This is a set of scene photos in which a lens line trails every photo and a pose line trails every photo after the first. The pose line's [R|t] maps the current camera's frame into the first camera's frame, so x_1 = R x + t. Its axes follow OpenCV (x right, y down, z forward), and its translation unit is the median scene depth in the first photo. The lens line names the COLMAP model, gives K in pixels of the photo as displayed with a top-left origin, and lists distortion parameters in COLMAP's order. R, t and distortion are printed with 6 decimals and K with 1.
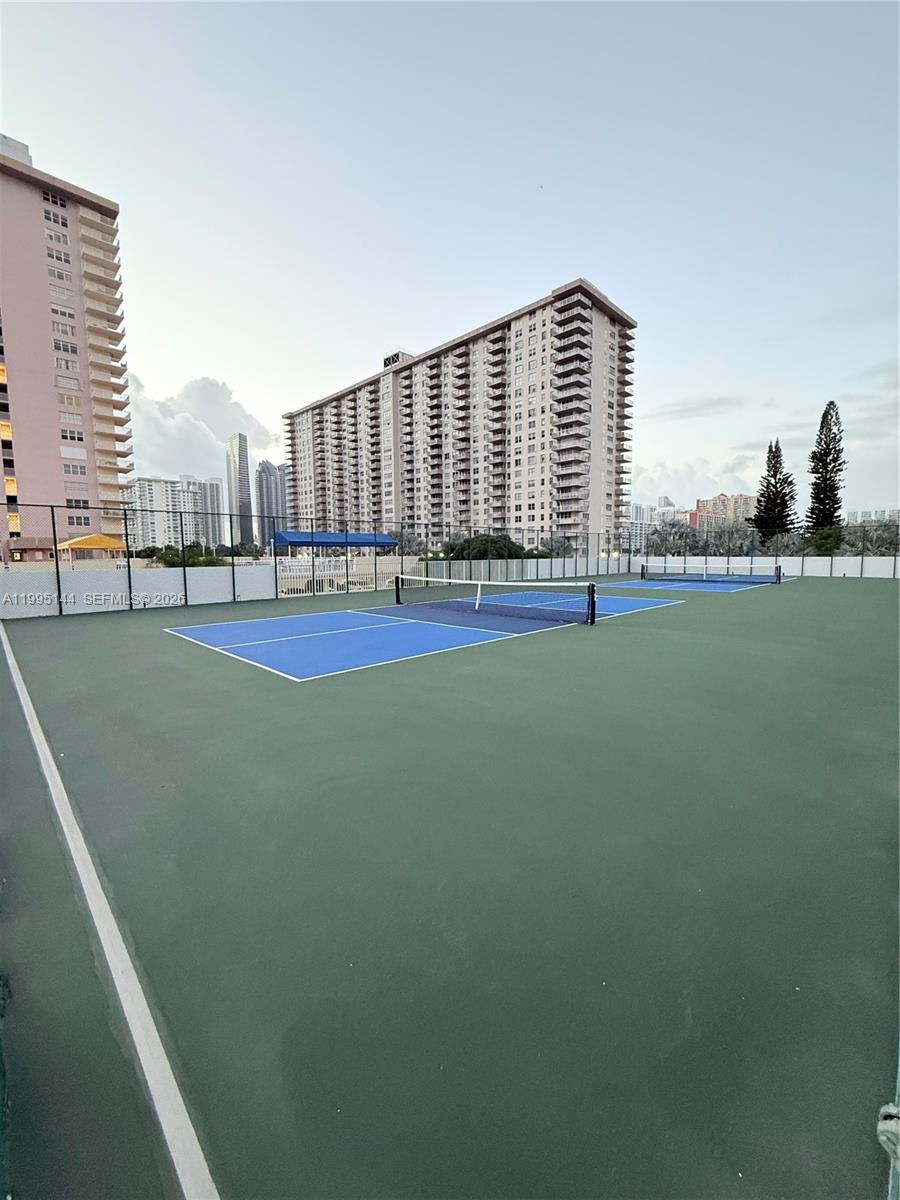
lens RADIAL K [[477.4, 0, 449.8], [0, 477.4, 596.7], [0, 0, 1]] dist [-0.000003, -0.000107]
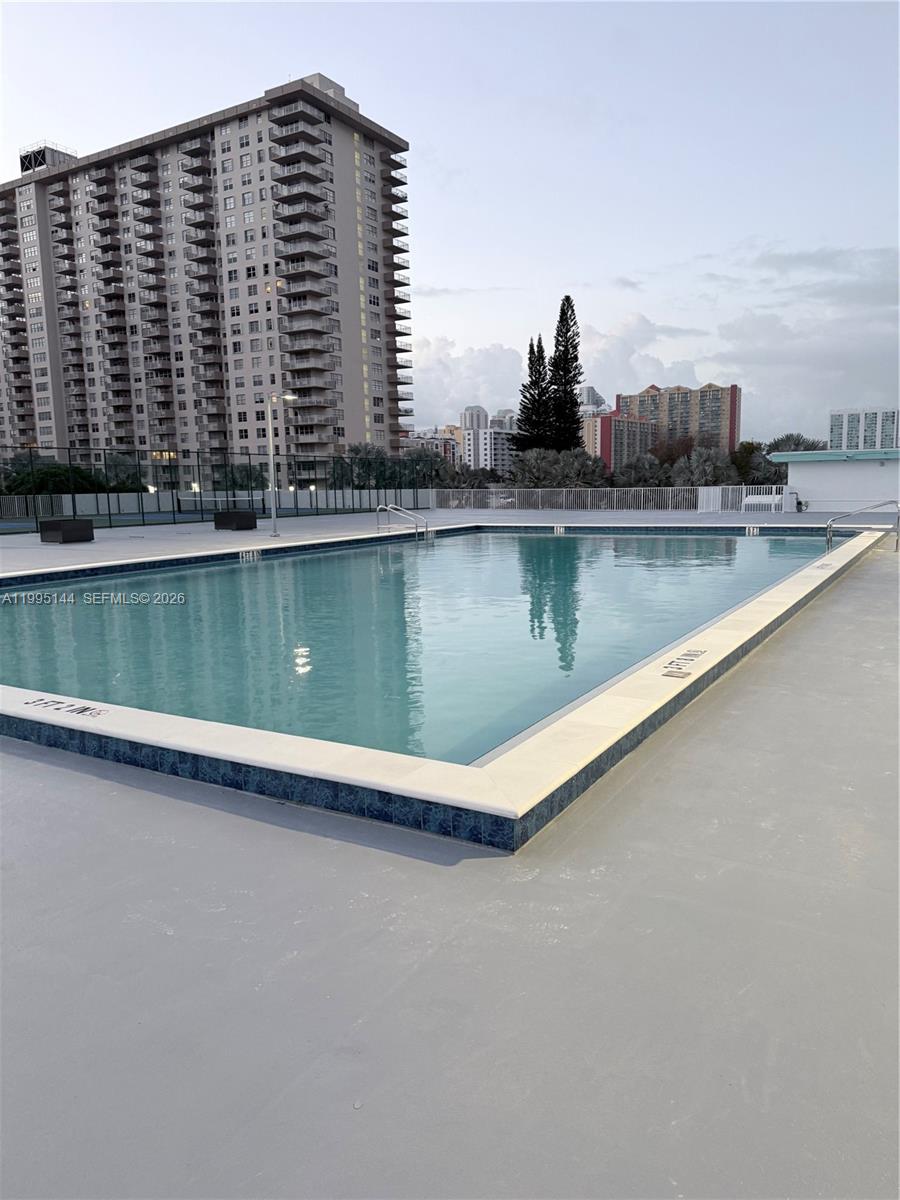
lens RADIAL K [[874.3, 0, 450.0], [0, 874.3, 600.0], [0, 0, 1]] dist [0.008703, -0.001270]
pose [[0.974292, -0.037139, 0.222208, 0.141955], [0.027596, 0.998565, 0.045899, 0.017105], [-0.223594, -0.038587, 0.973918, -0.236736]]
